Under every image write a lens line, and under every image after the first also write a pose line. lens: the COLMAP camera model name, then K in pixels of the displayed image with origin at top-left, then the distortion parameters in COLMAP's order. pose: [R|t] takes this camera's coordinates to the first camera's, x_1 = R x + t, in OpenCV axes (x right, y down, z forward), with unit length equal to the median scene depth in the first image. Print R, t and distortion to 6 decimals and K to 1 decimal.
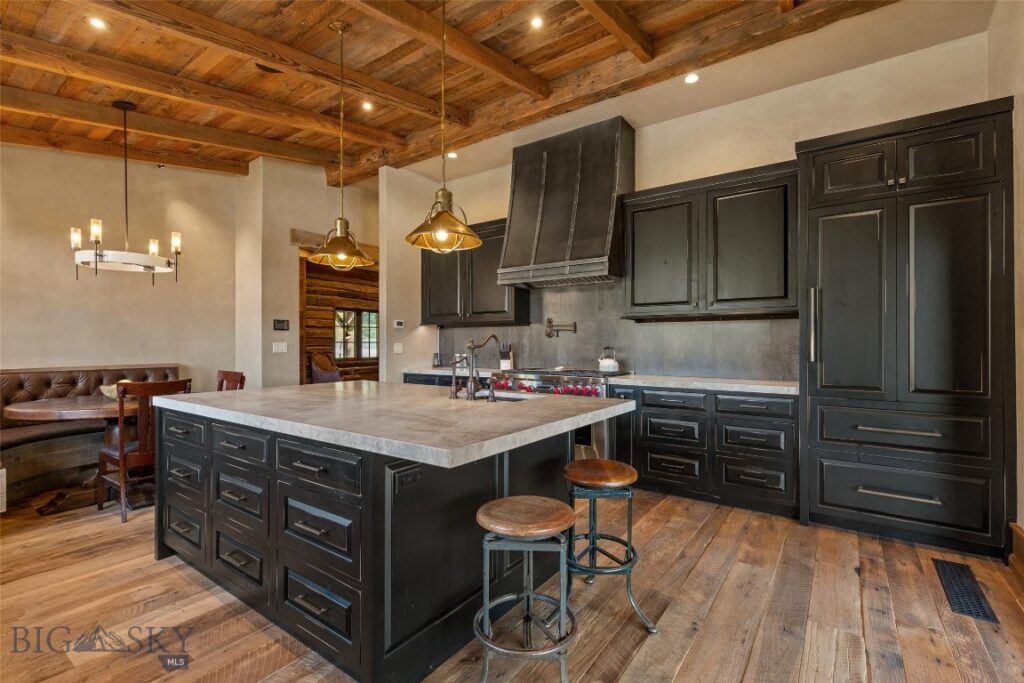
lens RADIAL K [[458.5, 0, 512.0], [0, 458.5, 341.5], [0, 0, 1]] dist [0.000419, 0.000136]
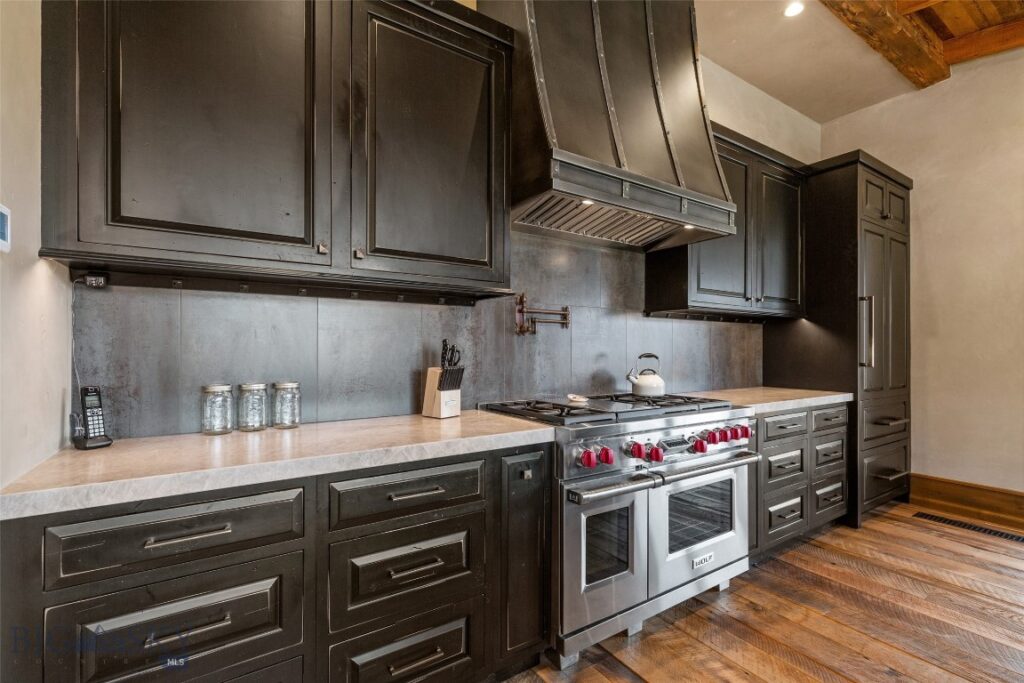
lens RADIAL K [[458.5, 0, 512.0], [0, 458.5, 341.5], [0, 0, 1]] dist [0.000419, 0.000136]
pose [[0.352741, 0.011418, 0.935651, -0.634885], [-0.008569, 0.999923, -0.008972, 0.003713], [-0.935682, -0.004852, 0.352811, 1.469742]]
